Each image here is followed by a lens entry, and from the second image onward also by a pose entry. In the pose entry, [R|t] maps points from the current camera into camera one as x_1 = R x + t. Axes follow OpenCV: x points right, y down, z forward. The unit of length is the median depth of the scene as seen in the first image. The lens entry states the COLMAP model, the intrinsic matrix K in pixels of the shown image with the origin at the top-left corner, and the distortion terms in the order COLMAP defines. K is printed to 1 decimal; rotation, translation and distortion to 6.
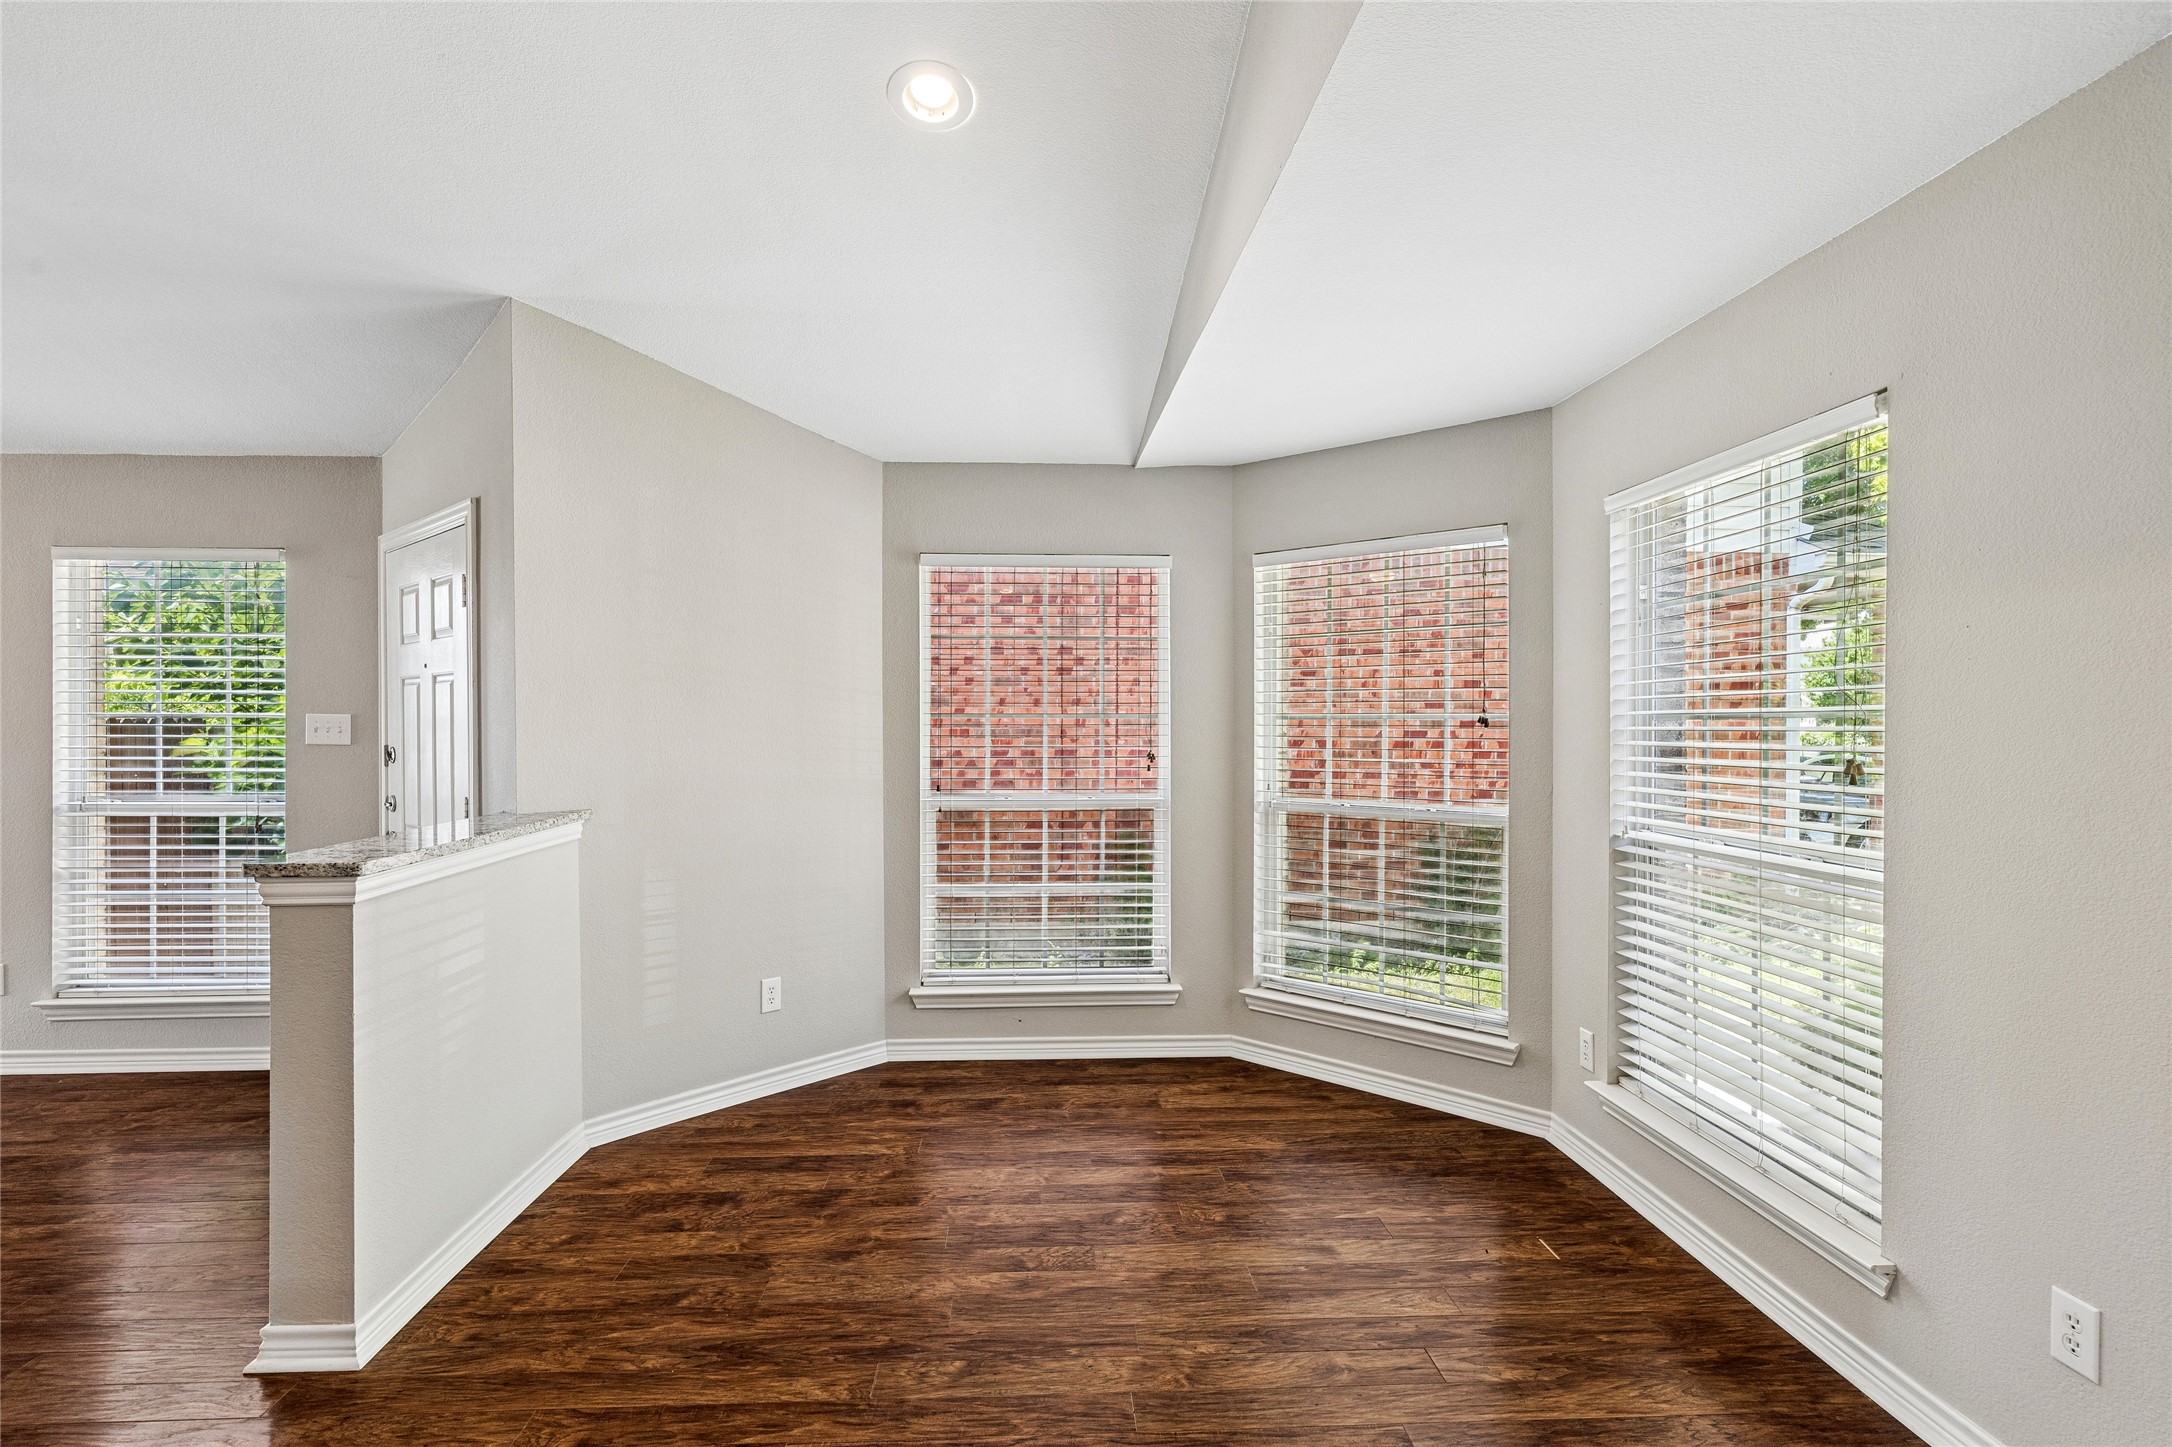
lens RADIAL K [[1070.4, 0, 1083.2], [0, 1070.4, 726.6], [0, 0, 1]] dist [0.002827, 0.000281]
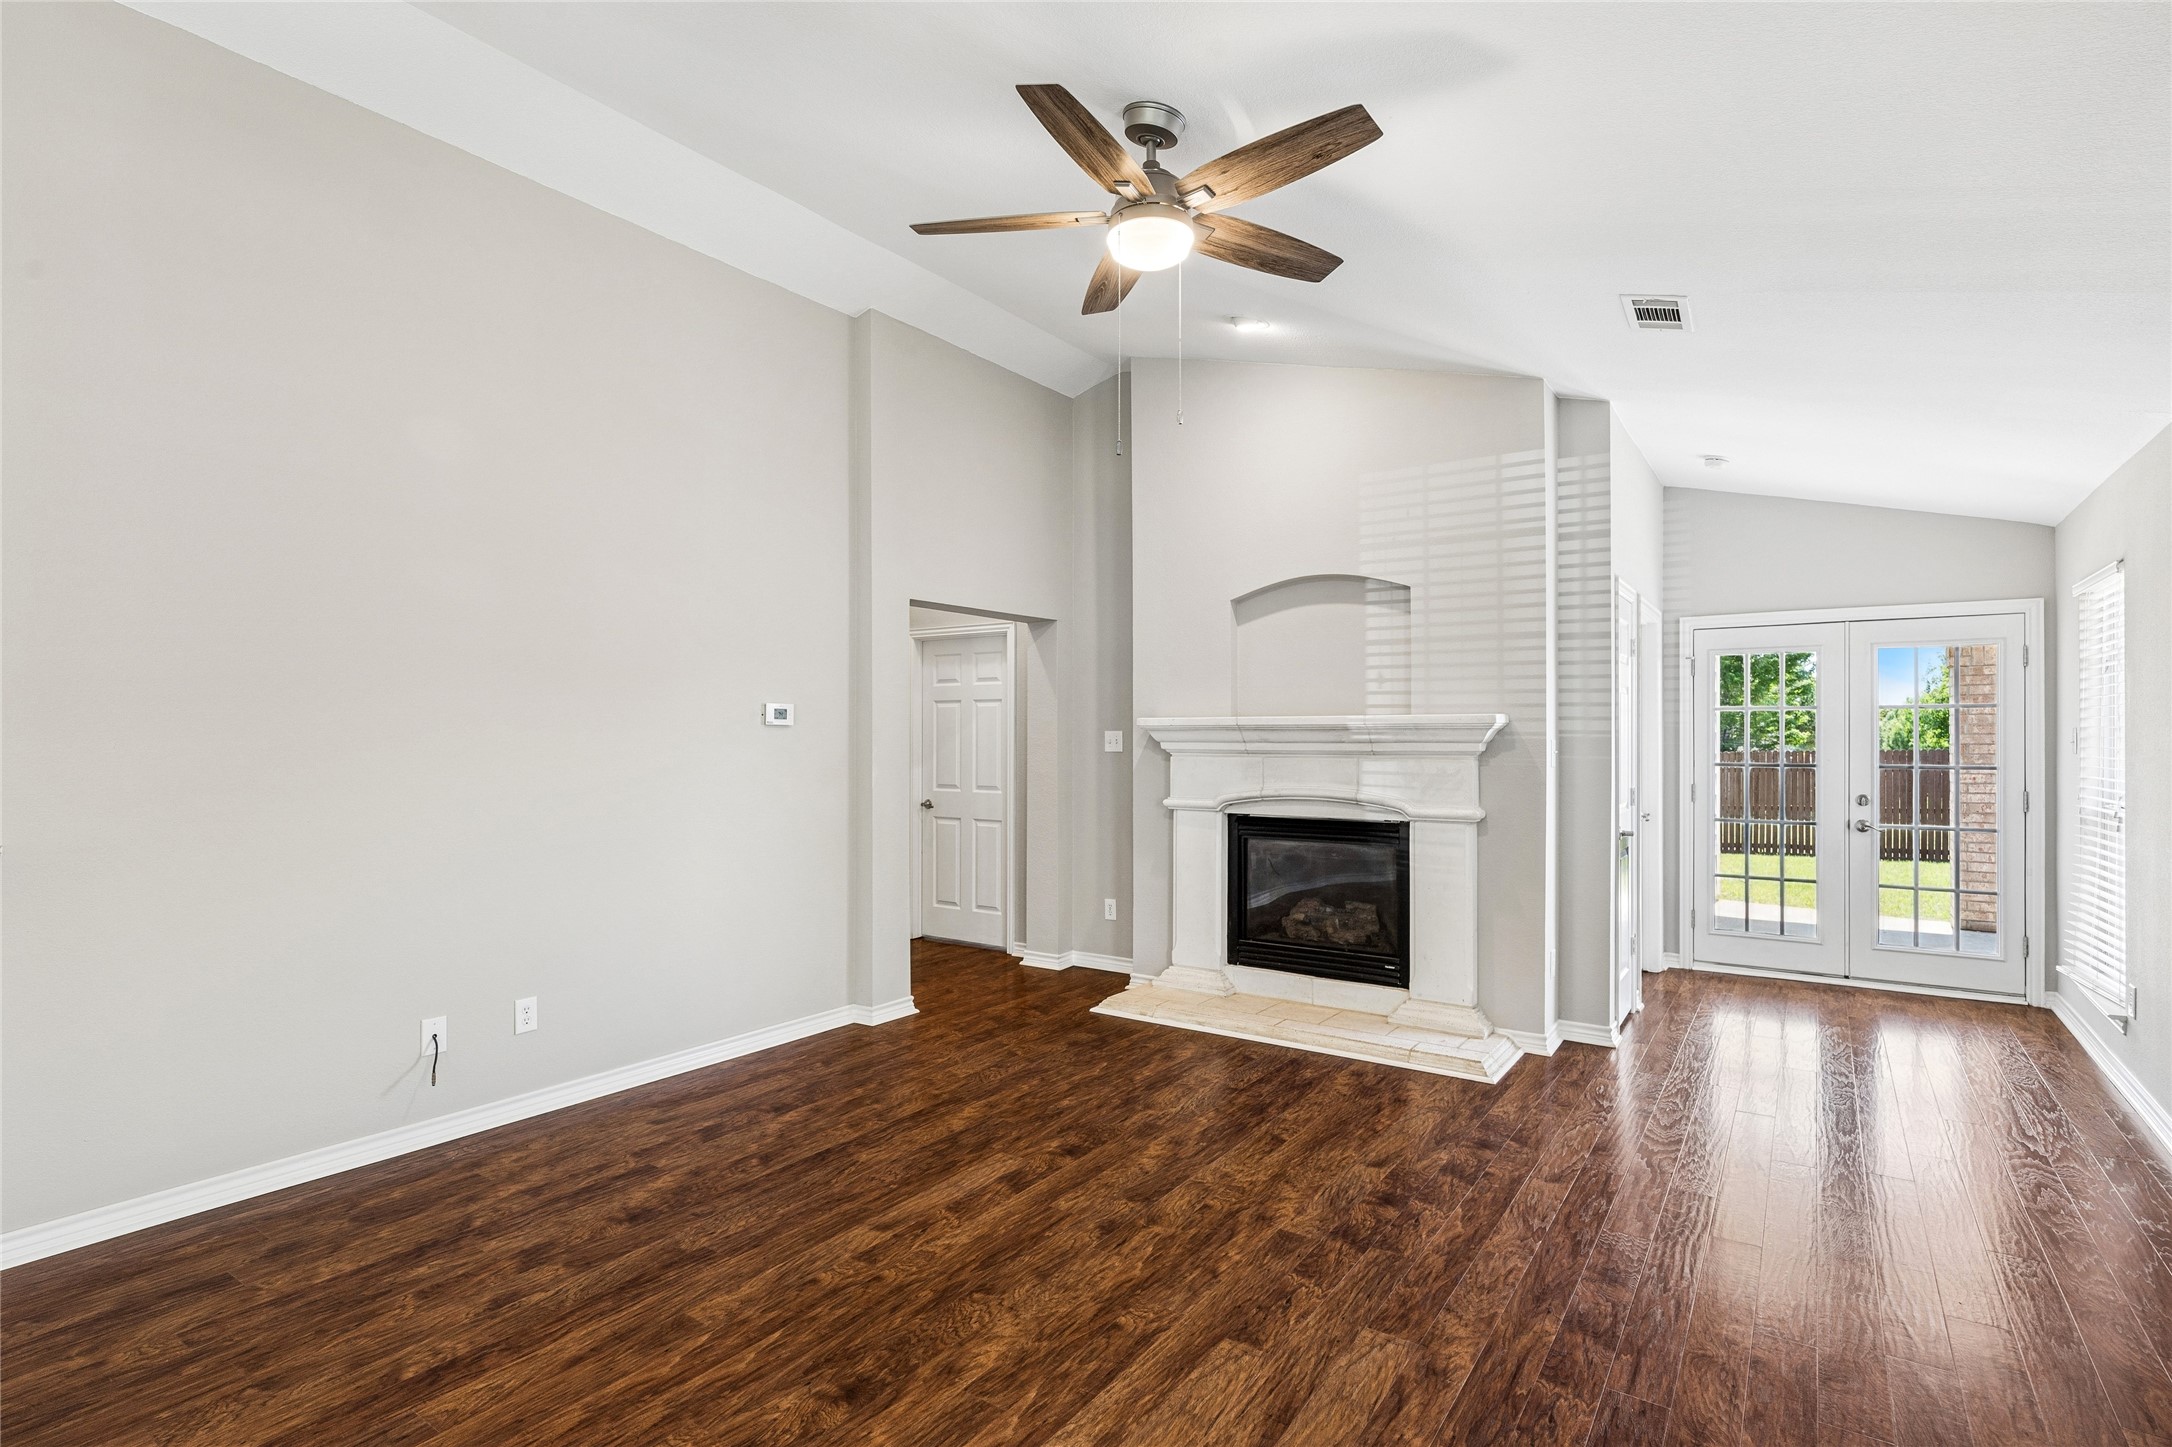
lens RADIAL K [[1050.5, 0, 1071.1], [0, 1050.5, 736.7], [0, 0, 1]] dist [-0.004197, 0.002637]
pose [[-0.618786, -0.003808, -0.785550, 0.481462], [-0.007756, 0.999969, 0.001262, -0.004904], [0.785521, 0.006874, -0.618796, 1.608434]]
